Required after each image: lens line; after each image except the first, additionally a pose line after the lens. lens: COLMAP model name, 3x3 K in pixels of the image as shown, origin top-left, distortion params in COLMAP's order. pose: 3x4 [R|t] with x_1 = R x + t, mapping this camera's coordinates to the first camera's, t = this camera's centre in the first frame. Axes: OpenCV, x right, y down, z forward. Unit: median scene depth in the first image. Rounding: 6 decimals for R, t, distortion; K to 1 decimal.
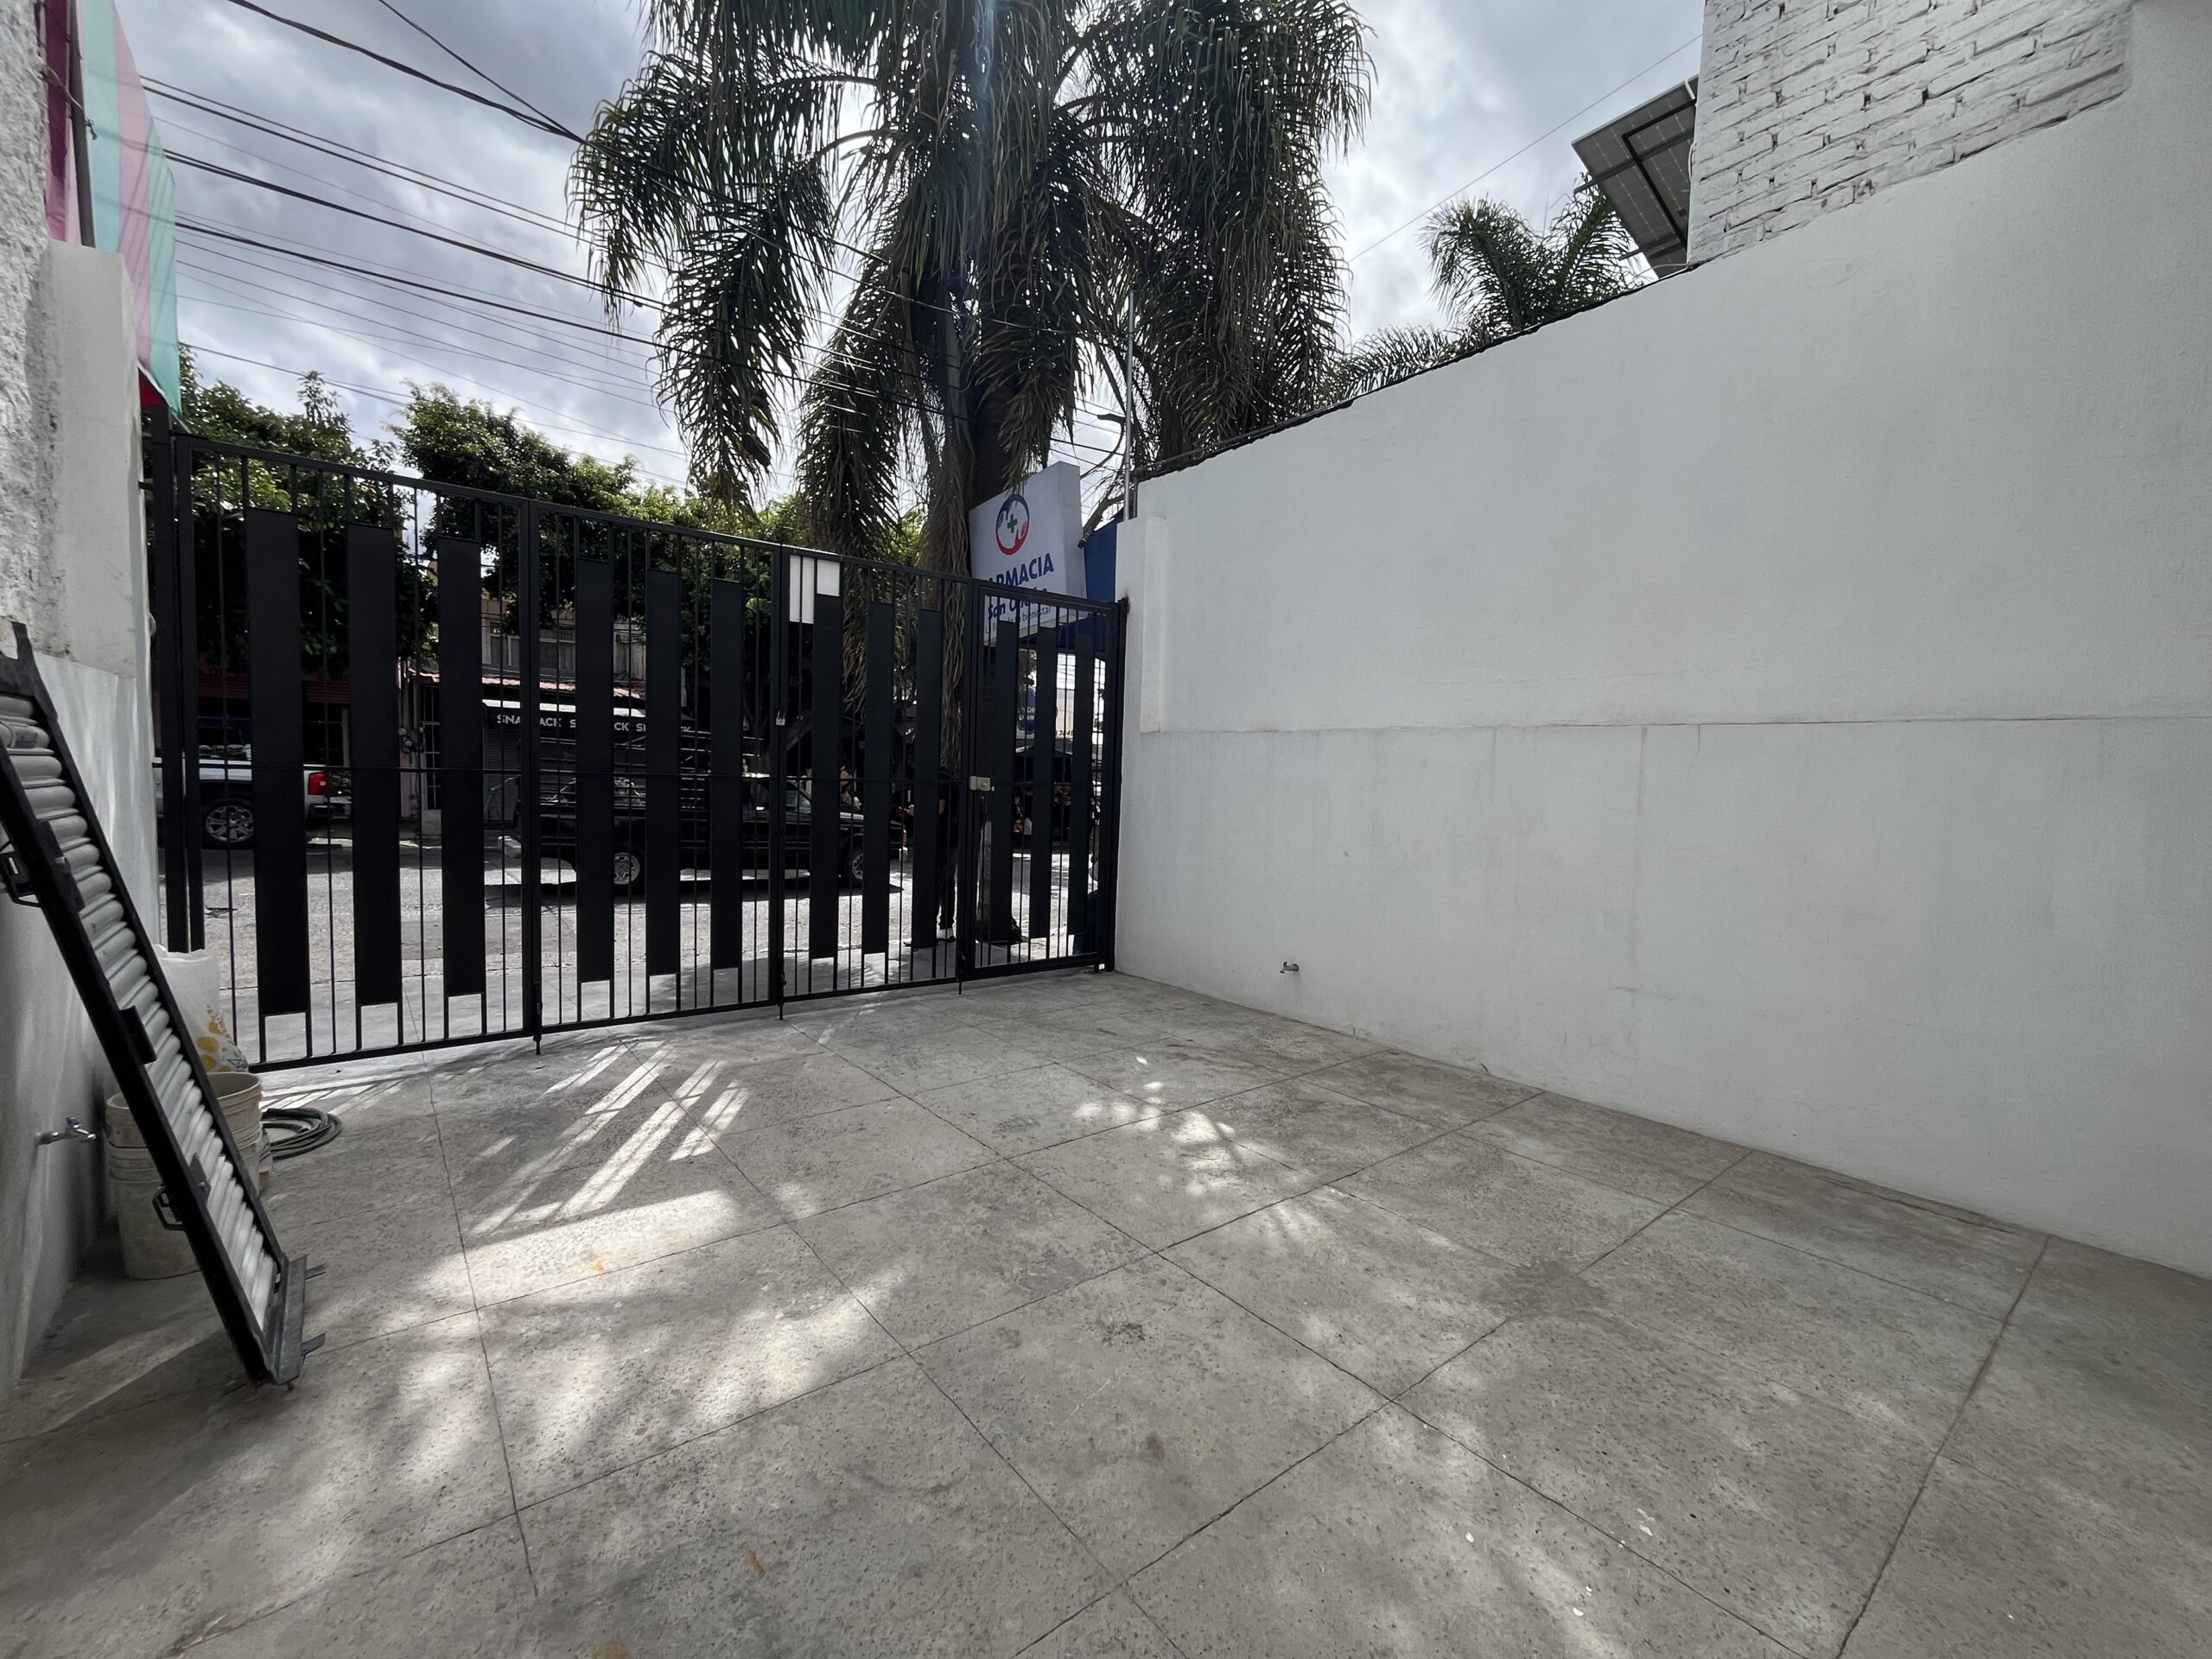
lens RADIAL K [[894.9, 0, 1099.2], [0, 894.9, 826.5], [0, 0, 1]] dist [-0.003540, 0.000492]
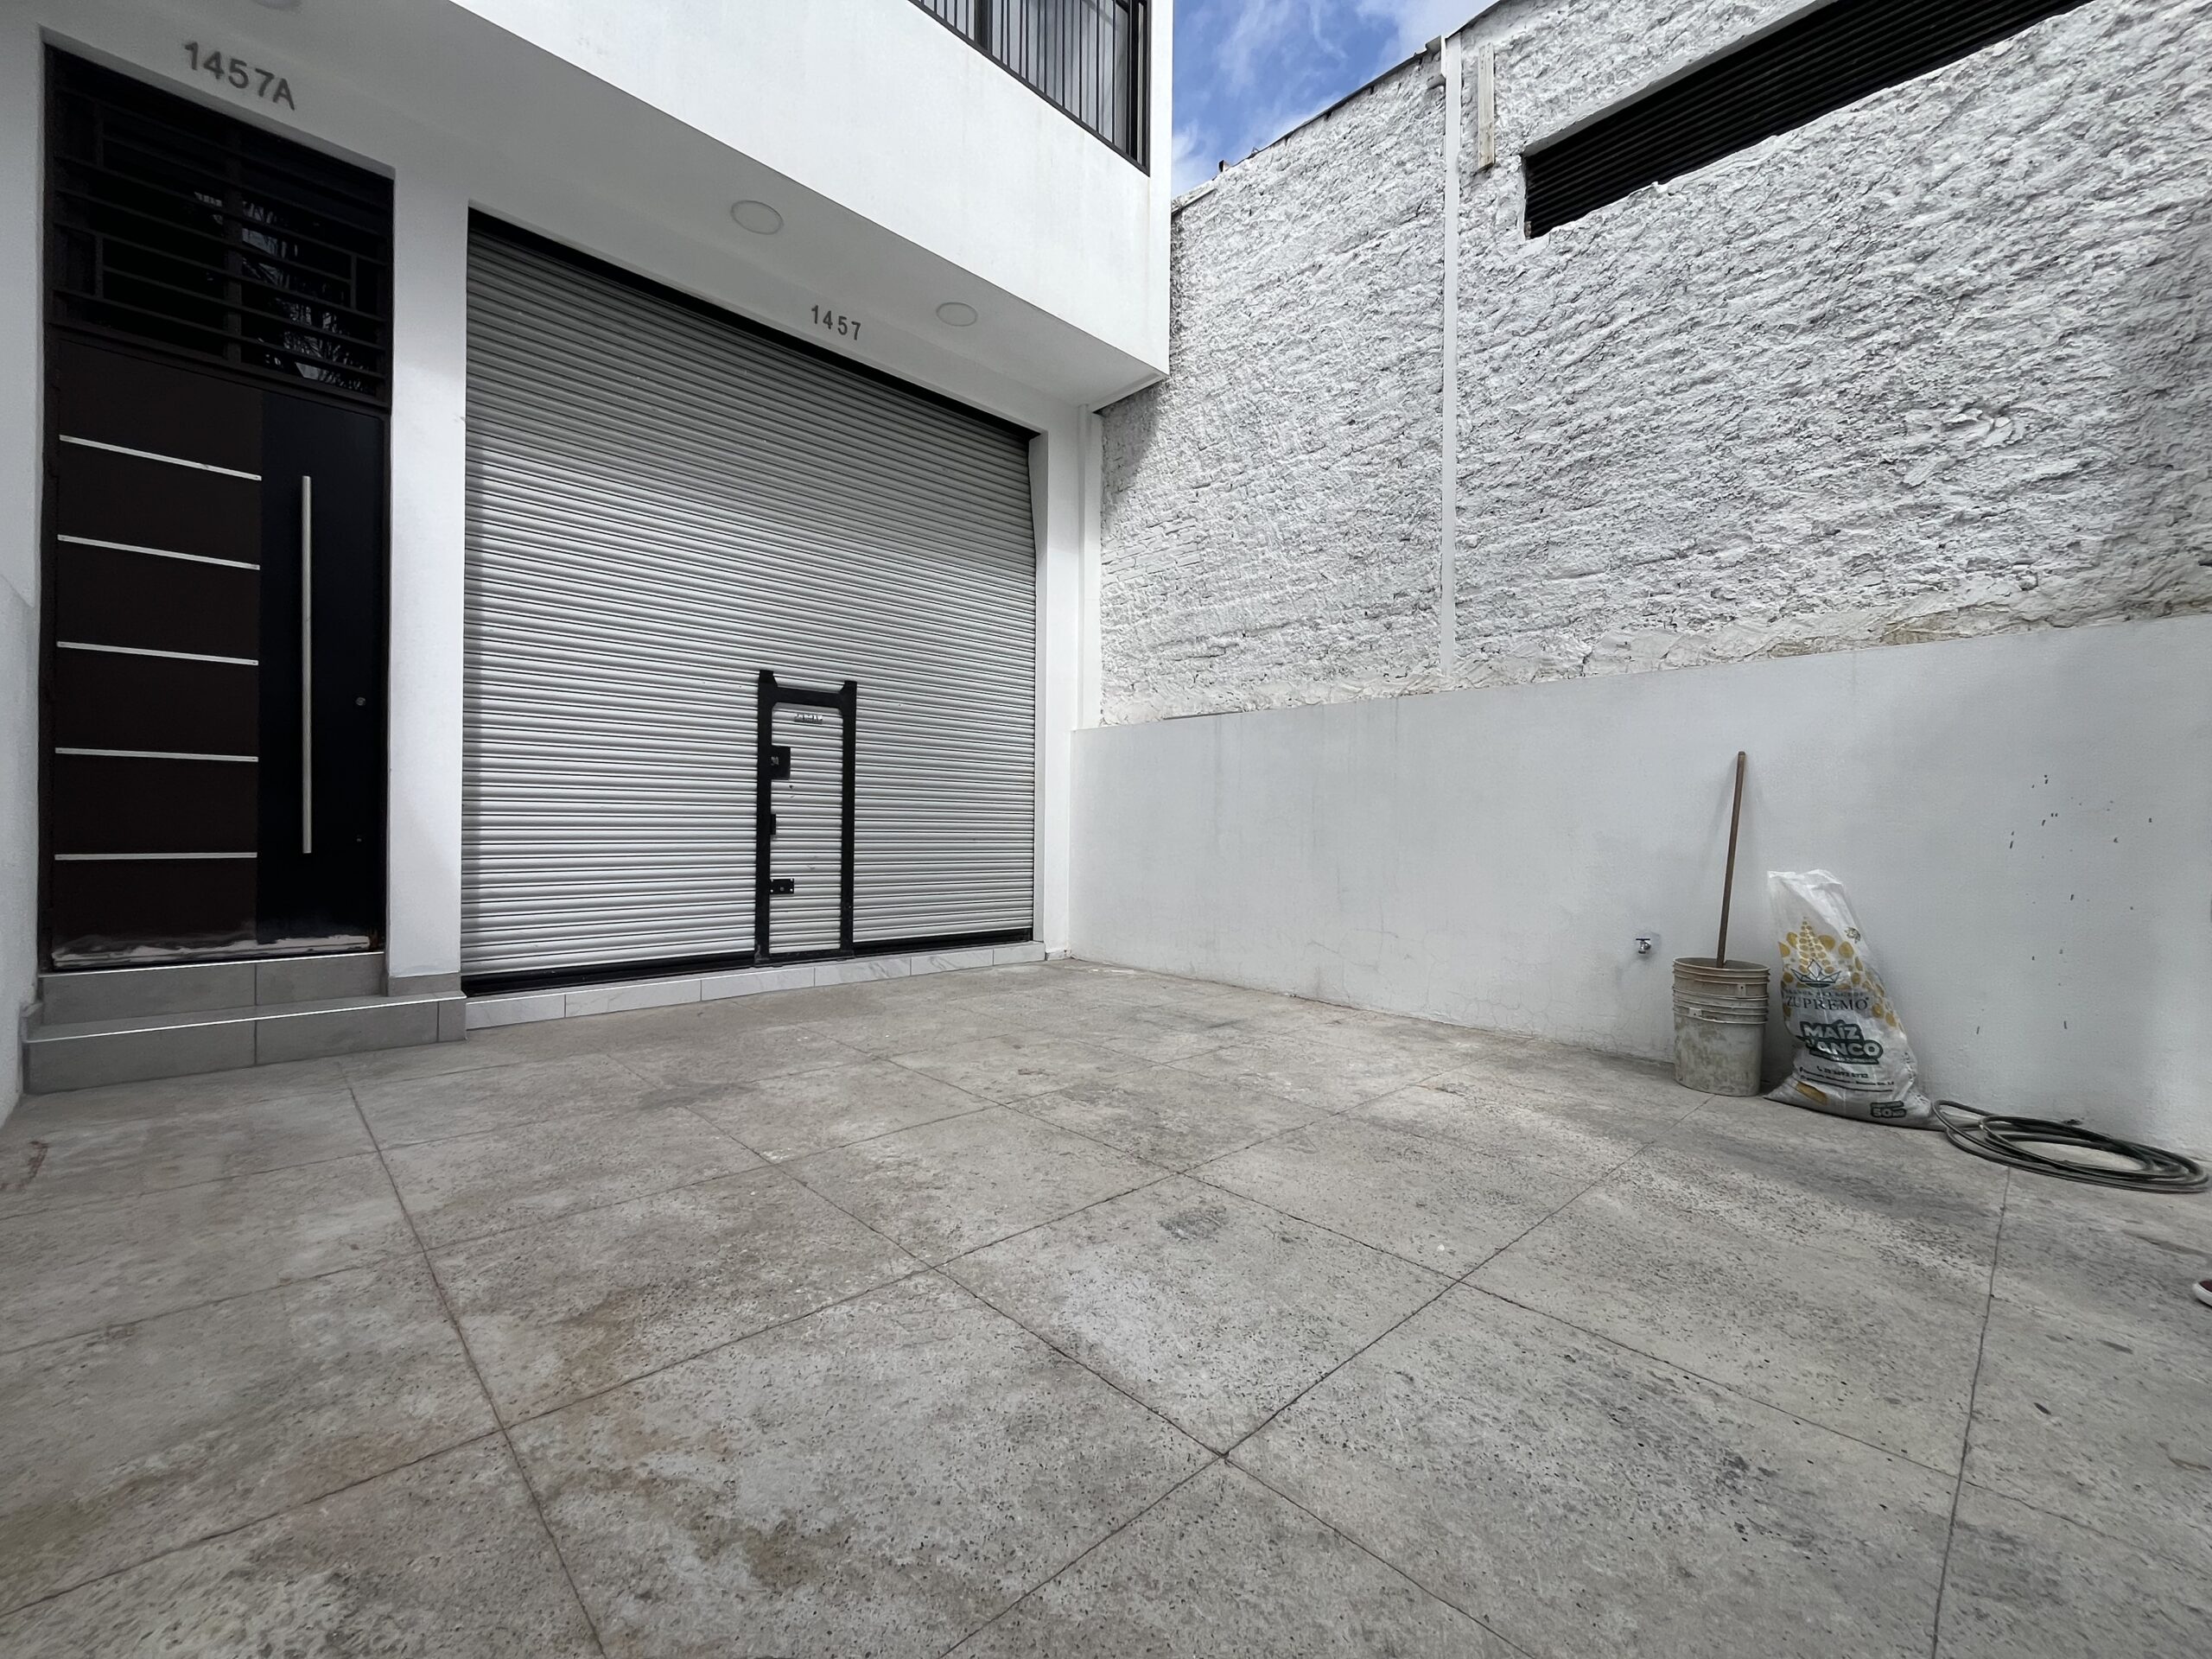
lens RADIAL K [[894.9, 0, 1099.2], [0, 894.9, 826.5], [0, 0, 1]] dist [-0.003540, 0.000492]
pose [[-0.995473, -0.039489, -0.086454, 0.041692], [-0.045386, 0.996697, 0.067339, 0.028169], [0.083509, 0.070958, -0.993977, 1.725120]]
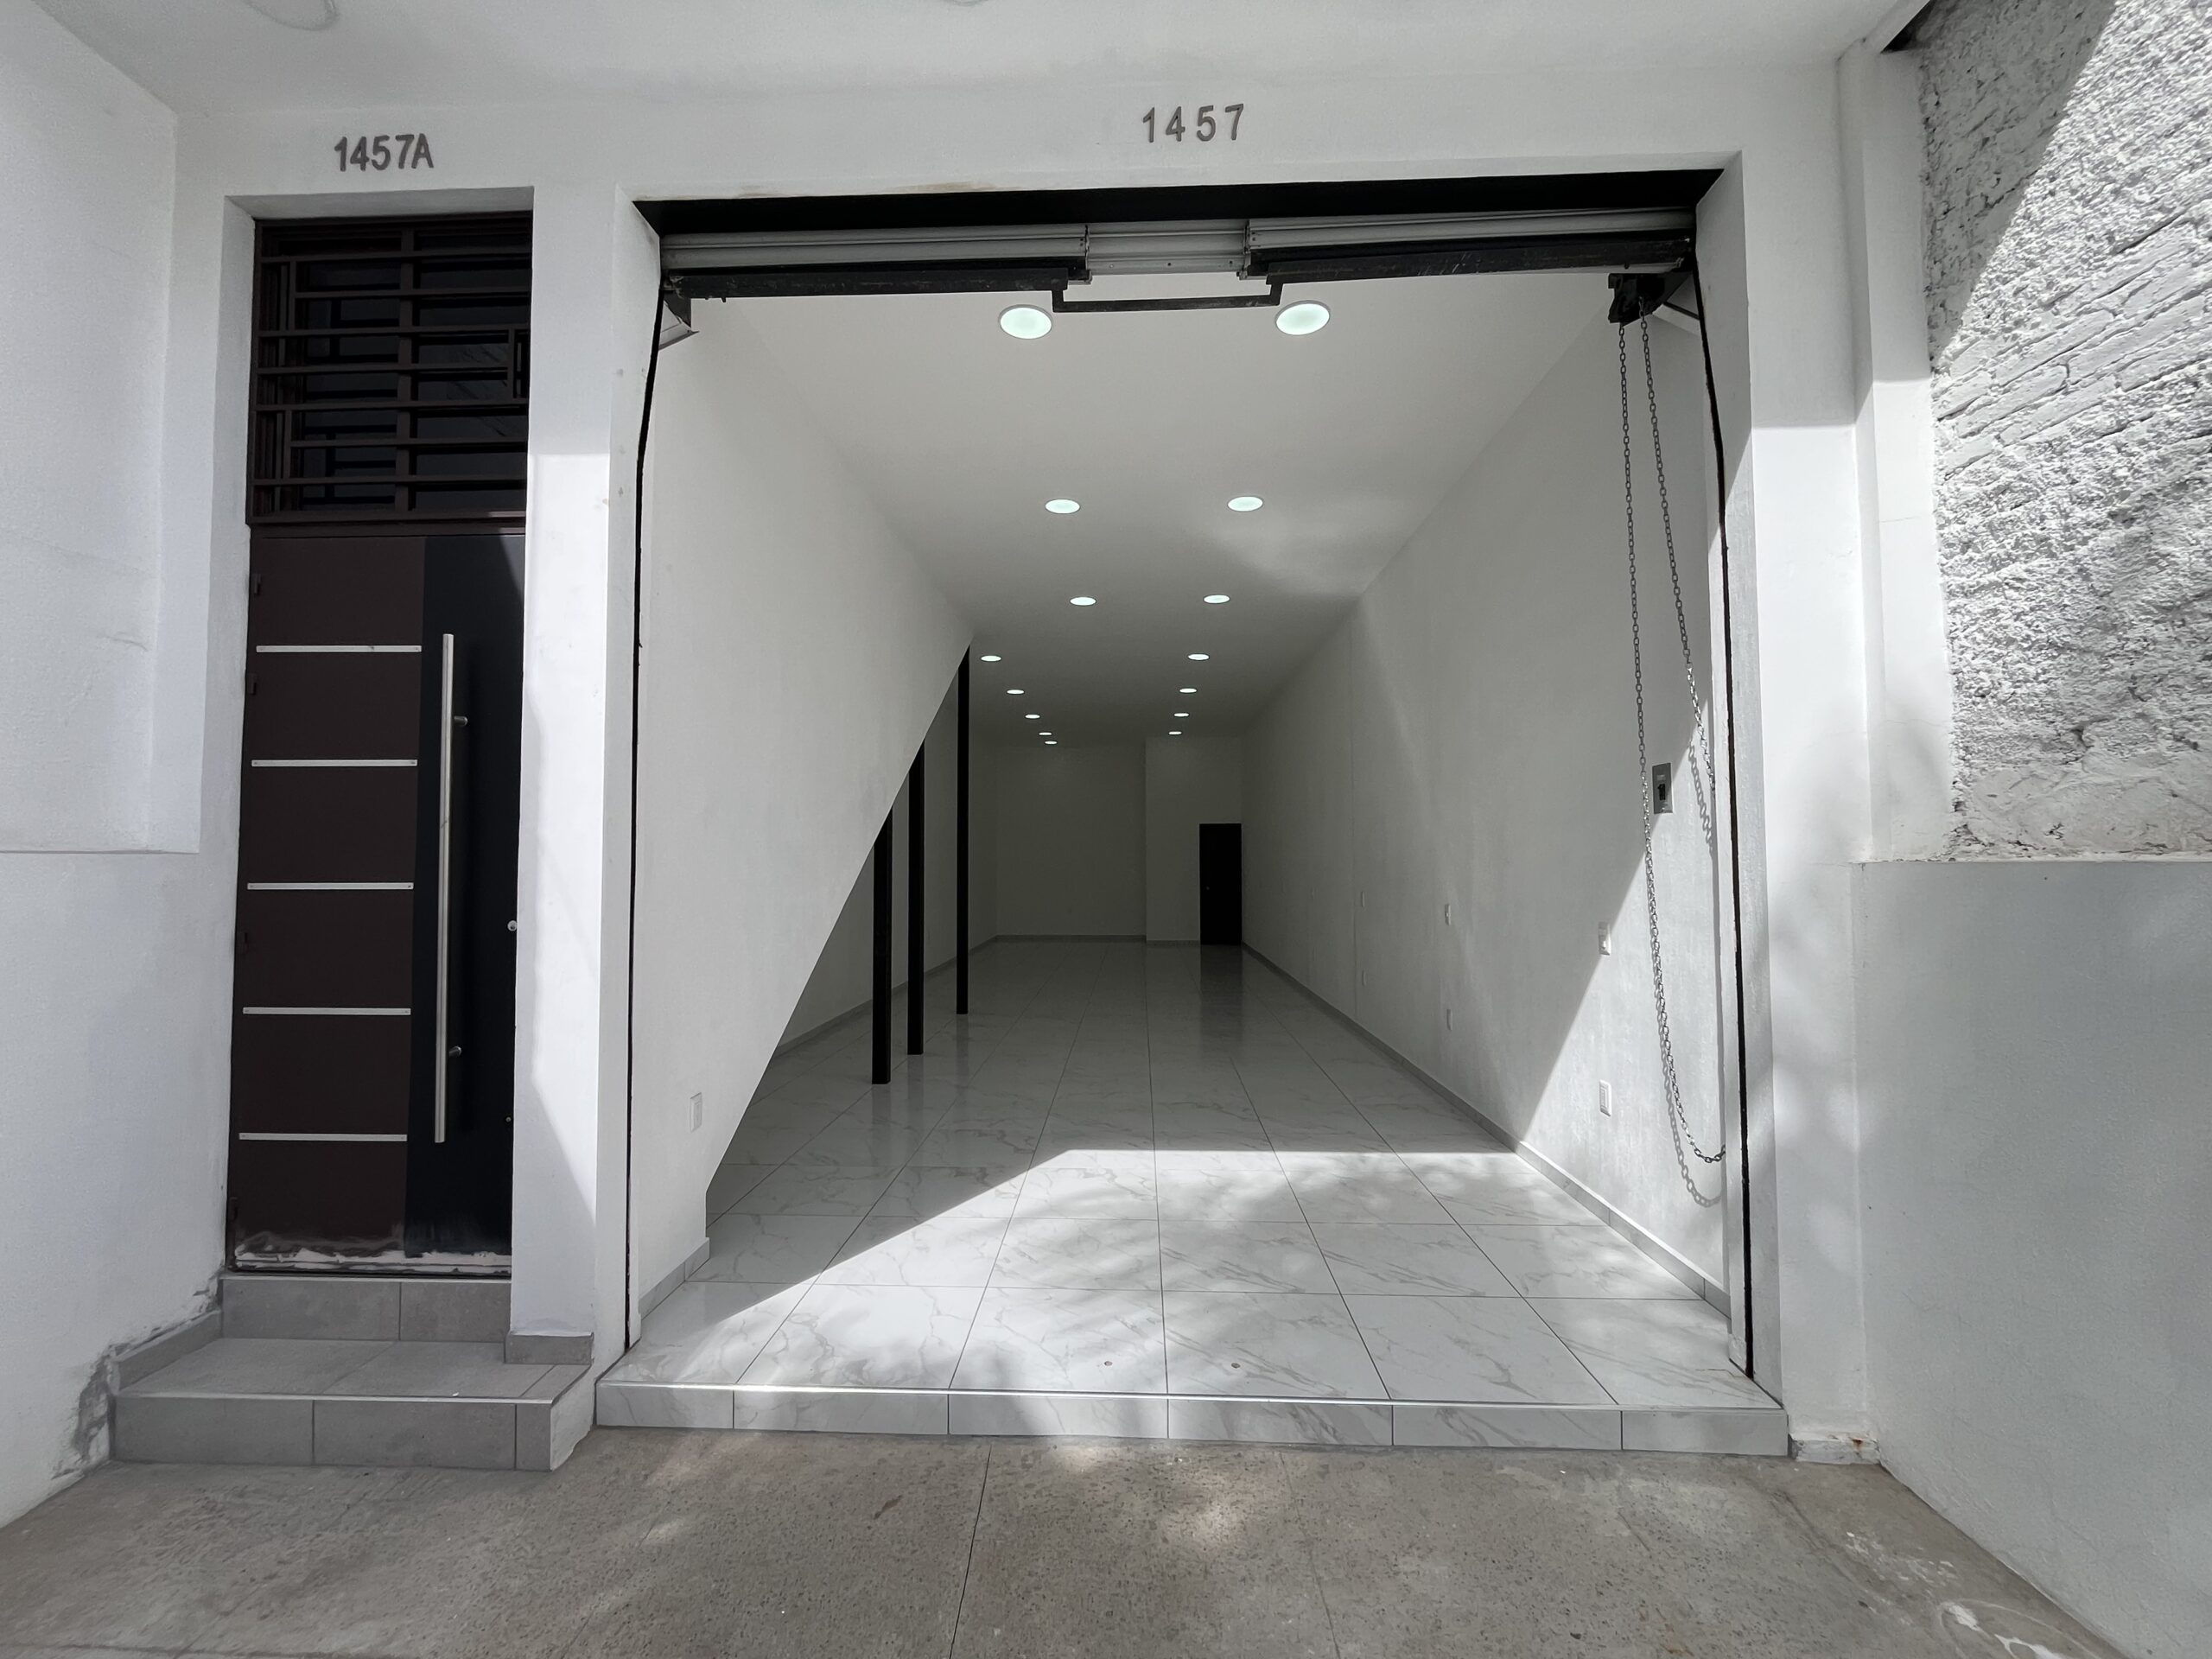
lens RADIAL K [[894.9, 0, 1099.2], [0, 894.9, 826.5], [0, 0, 1]] dist [-0.003540, 0.000492]
pose [[-0.762176, -0.001104, 0.647369, -0.060170], [0.025479, 0.999173, 0.031701, -0.116452], [-0.646869, 0.040656, -0.761517, 0.764405]]
